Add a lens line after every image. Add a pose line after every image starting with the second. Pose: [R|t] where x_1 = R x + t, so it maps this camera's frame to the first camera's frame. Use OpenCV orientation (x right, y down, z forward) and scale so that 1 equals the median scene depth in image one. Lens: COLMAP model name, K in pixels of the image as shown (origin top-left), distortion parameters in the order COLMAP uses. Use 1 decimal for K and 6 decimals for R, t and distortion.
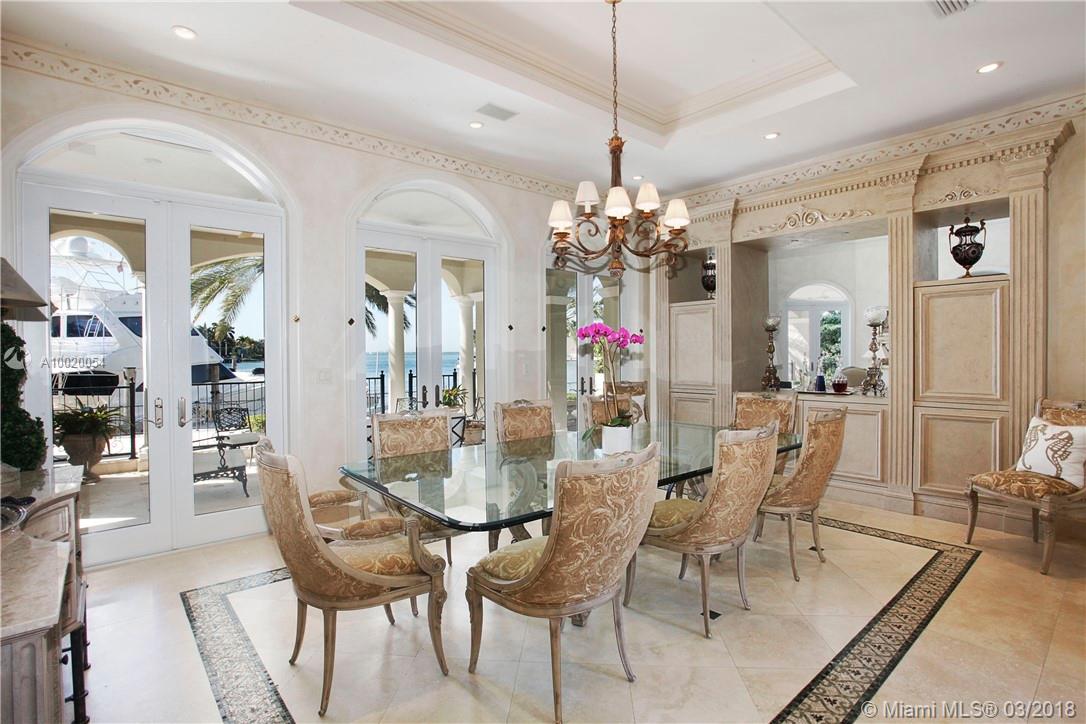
lens RADIAL K [[532.6, 0, 543.0], [0, 532.6, 362.0], [0, 0, 1]] dist [-0.039167, 0.000657]
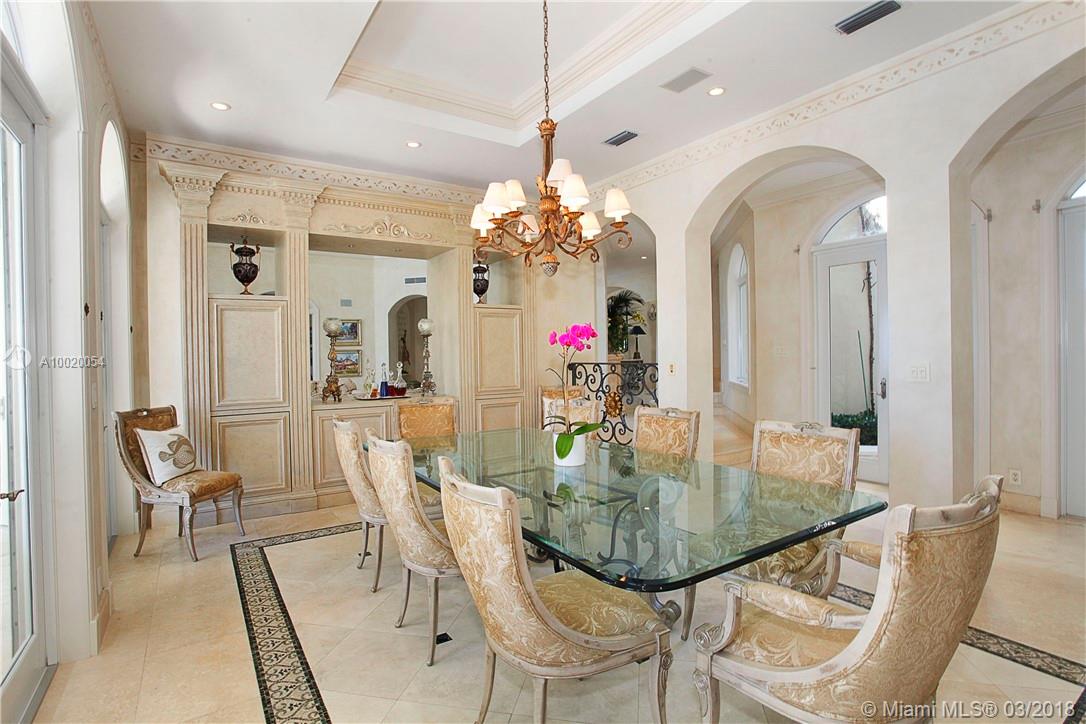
lens RADIAL K [[532.6, 0, 543.0], [0, 532.6, 362.0], [0, 0, 1]] dist [-0.039167, 0.000657]
pose [[0.123376, -0.004753, 0.992349, -0.213409], [0.029513, 0.999564, 0.001118, -0.001747], [-0.991921, 0.029149, 0.123462, 0.247138]]
